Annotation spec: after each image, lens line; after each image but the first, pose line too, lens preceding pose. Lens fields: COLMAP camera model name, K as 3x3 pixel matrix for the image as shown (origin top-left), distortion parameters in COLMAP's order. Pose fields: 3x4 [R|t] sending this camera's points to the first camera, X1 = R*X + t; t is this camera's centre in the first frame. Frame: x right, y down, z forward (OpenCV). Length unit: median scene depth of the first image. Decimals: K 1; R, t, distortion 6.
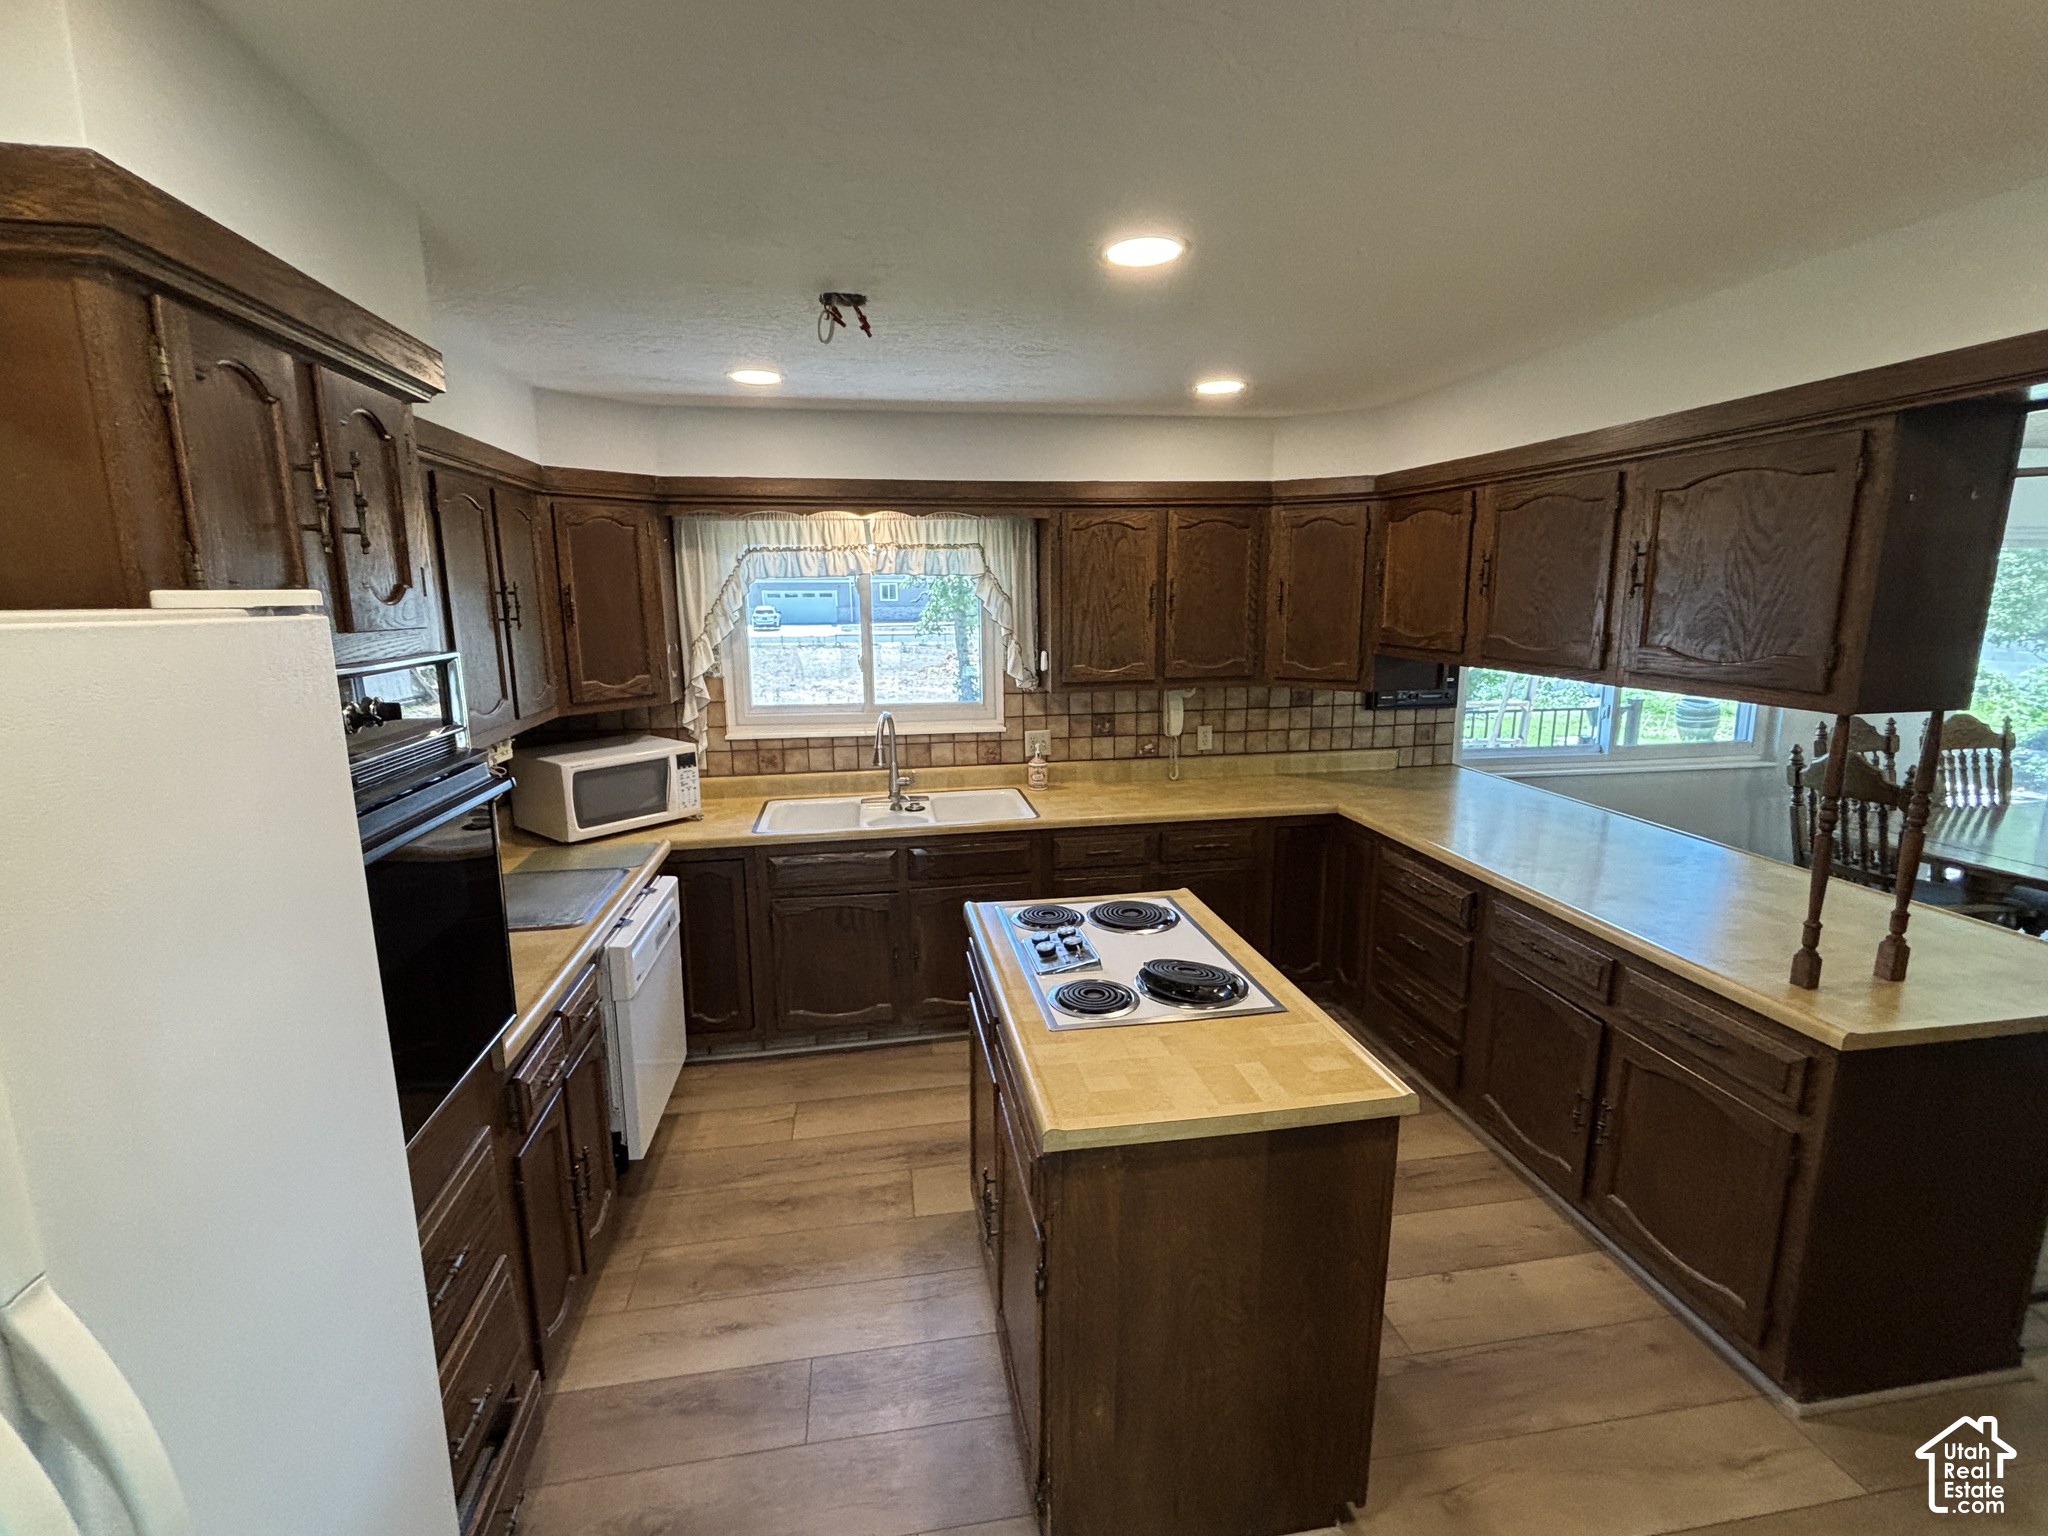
lens RADIAL K [[929.5, 0, 1024.0], [0, 929.5, 768.0], [0, 0, 1]] dist [-0.000547, -0.000015]
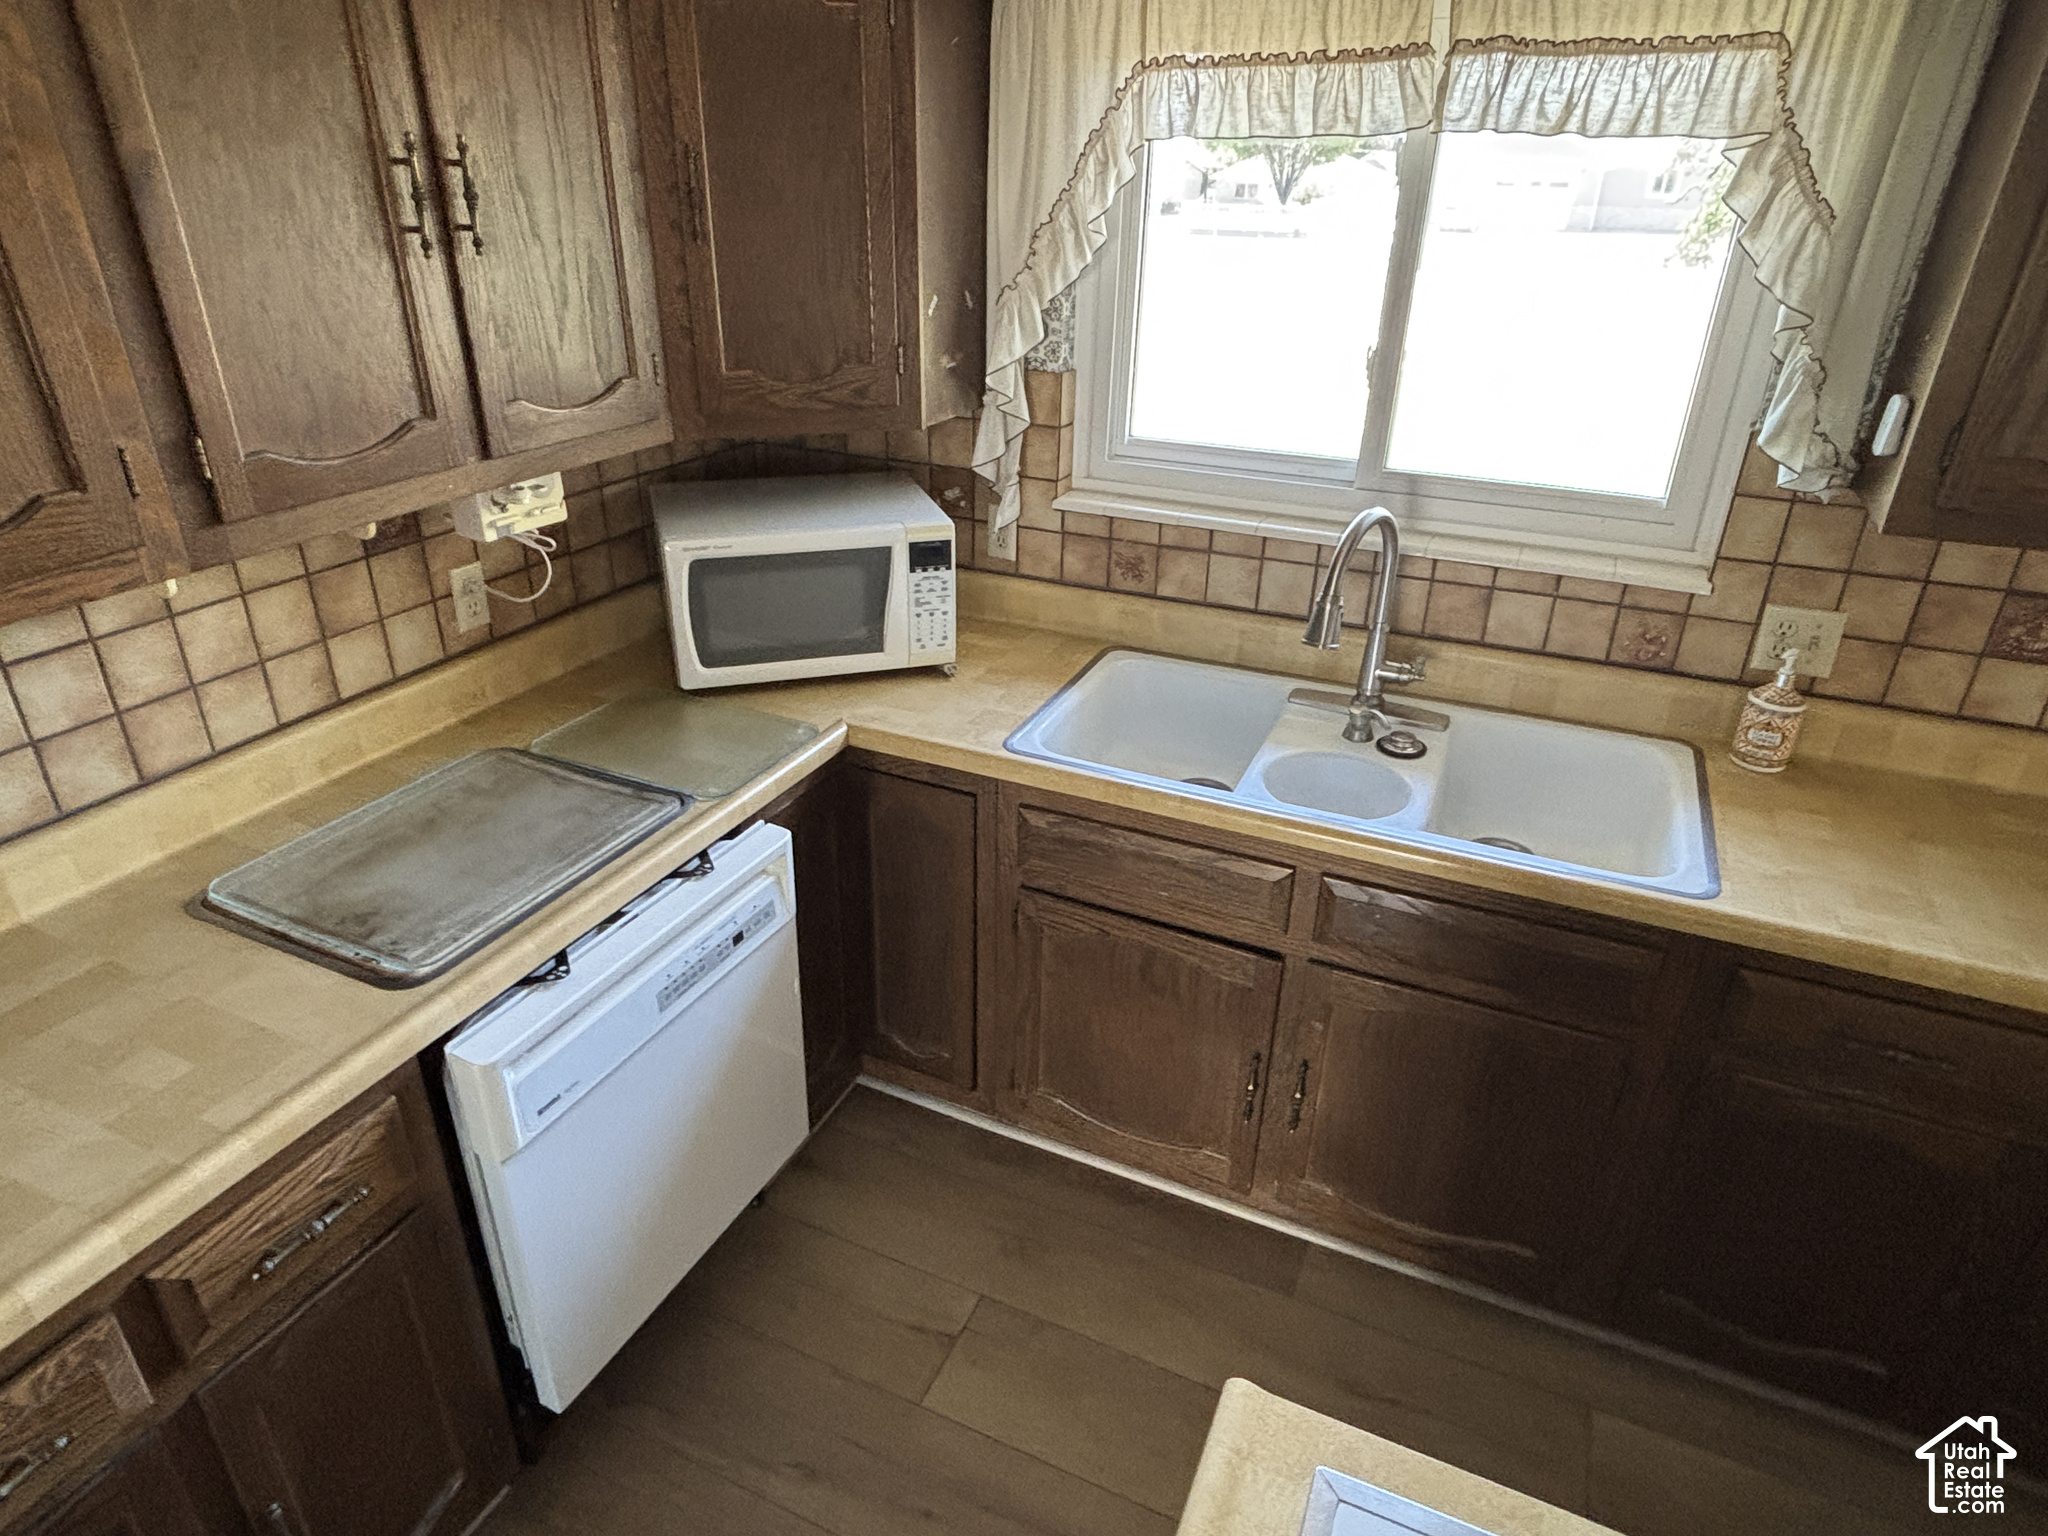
lens RADIAL K [[1188.9, 0, 1024.0], [0, 1188.9, 768.0], [0, 0, 1]] dist [0.003659, -0.002132]
pose [[0.825724, 0.270278, -0.495106, 0.009552], [-0.126384, 0.944063, 0.304584, -0.088425], [0.549734, -0.188929, 0.813694, 0.458820]]
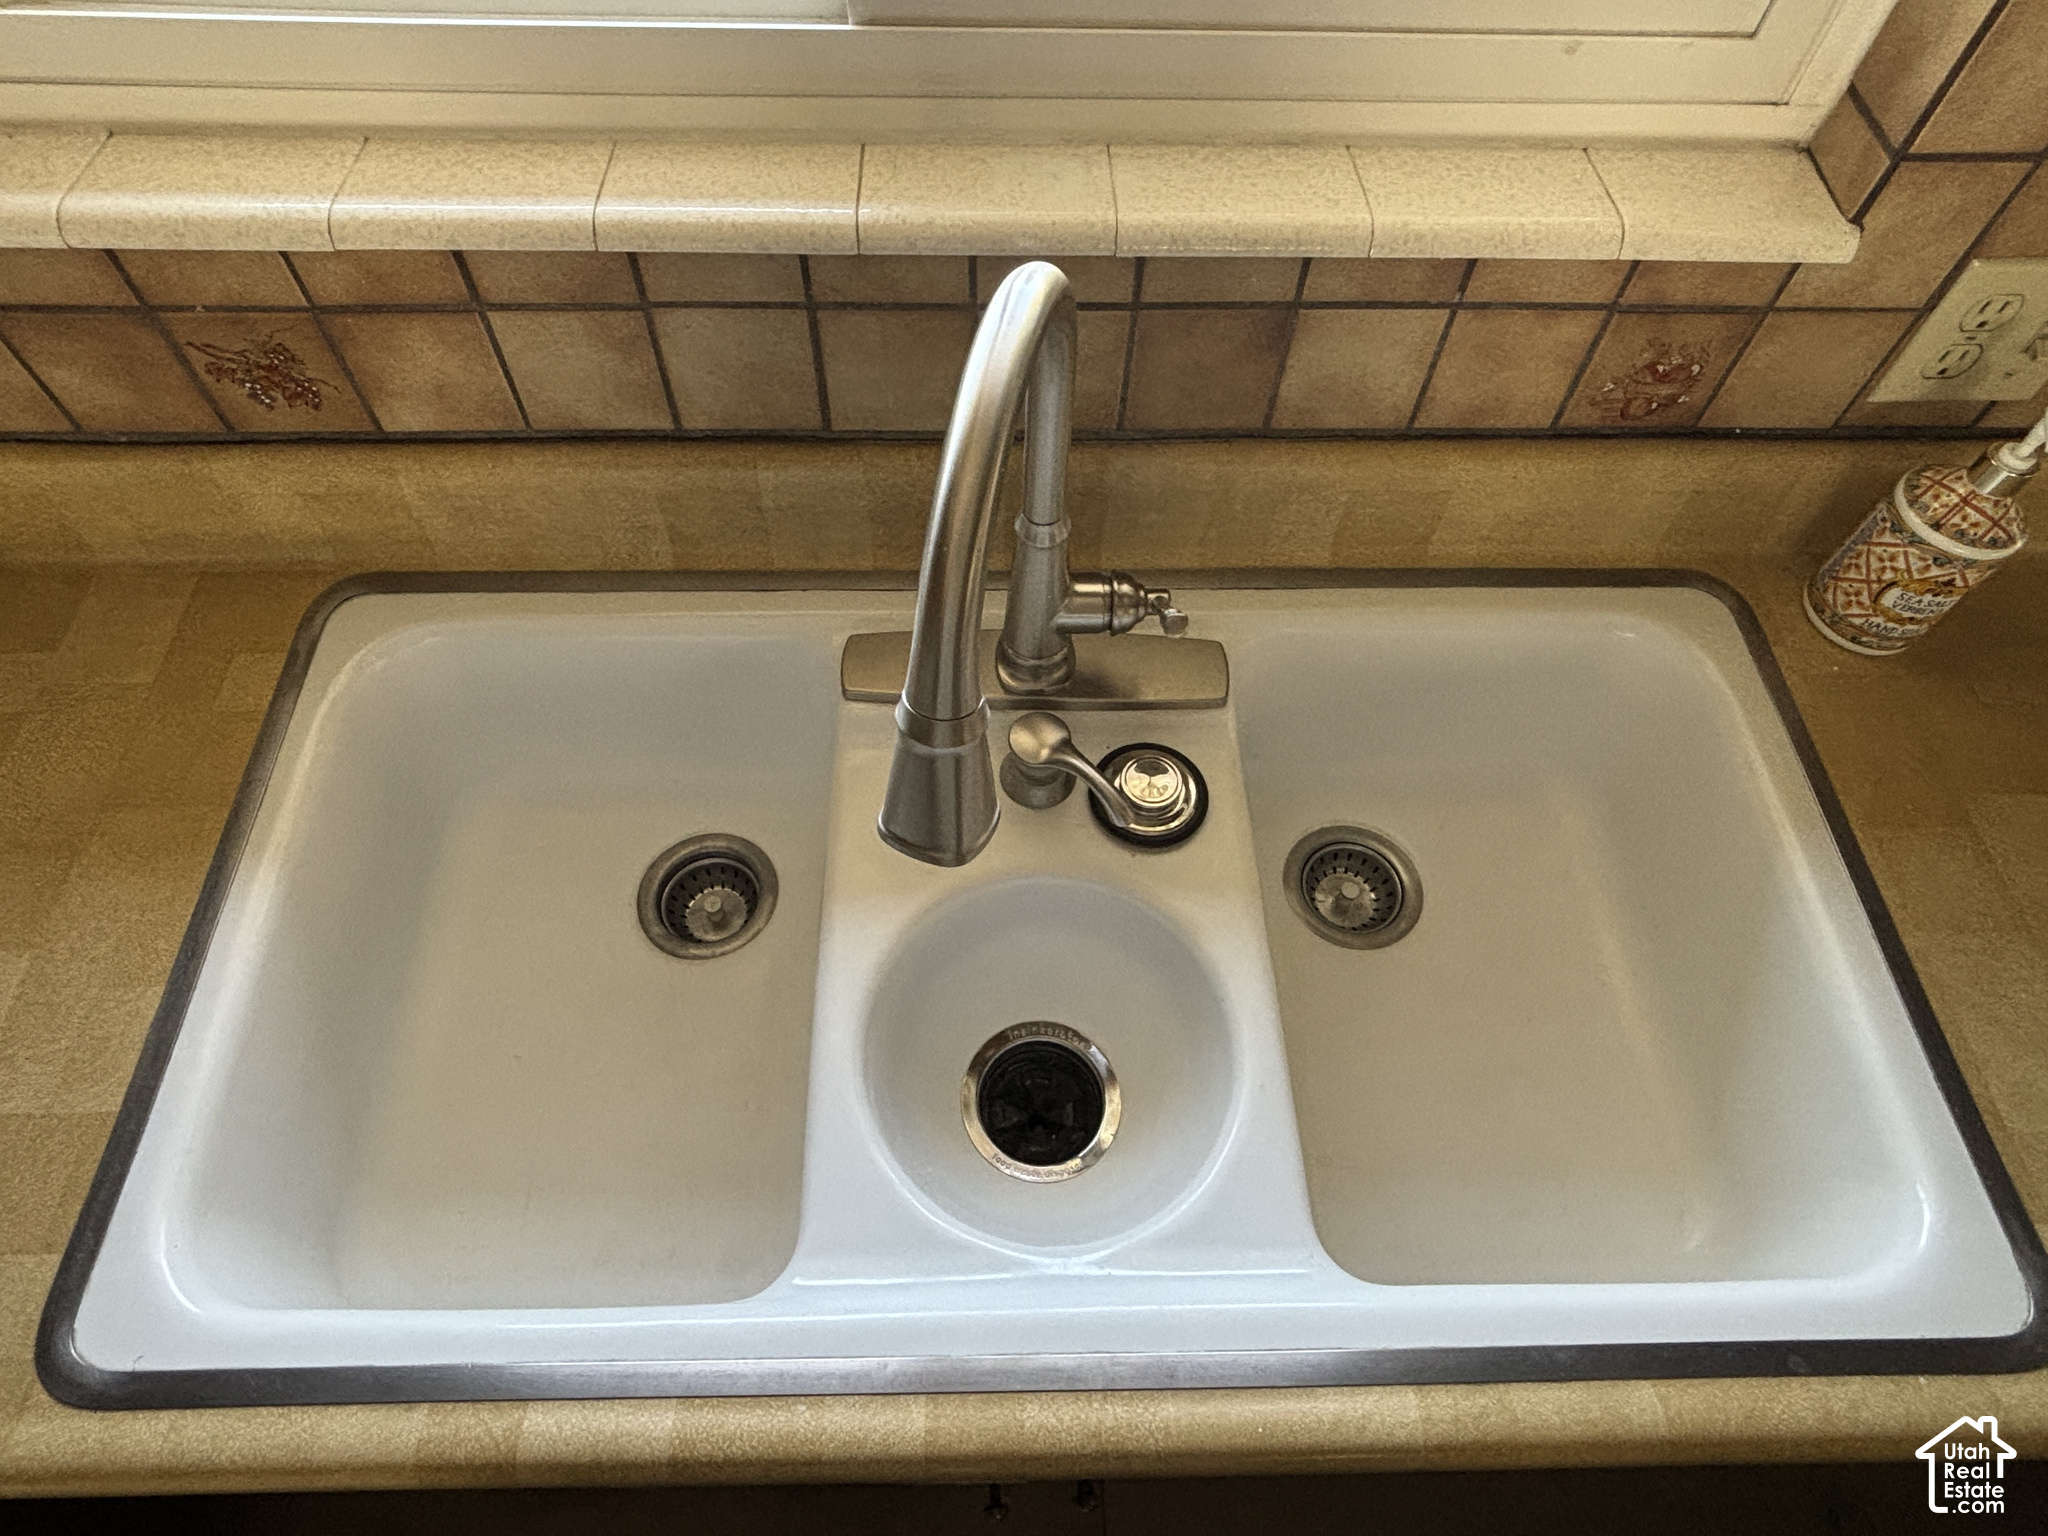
lens RADIAL K [[1188.9, 0, 1024.0], [0, 1188.9, 768.0], [0, 0, 1]] dist [0.003659, -0.002132]
pose [[0.989498, 0.135016, -0.051622, -0.127700], [-0.055024, 0.682066, 0.729218, -0.116106], [0.133665, -0.718719, 0.682332, 0.835671]]
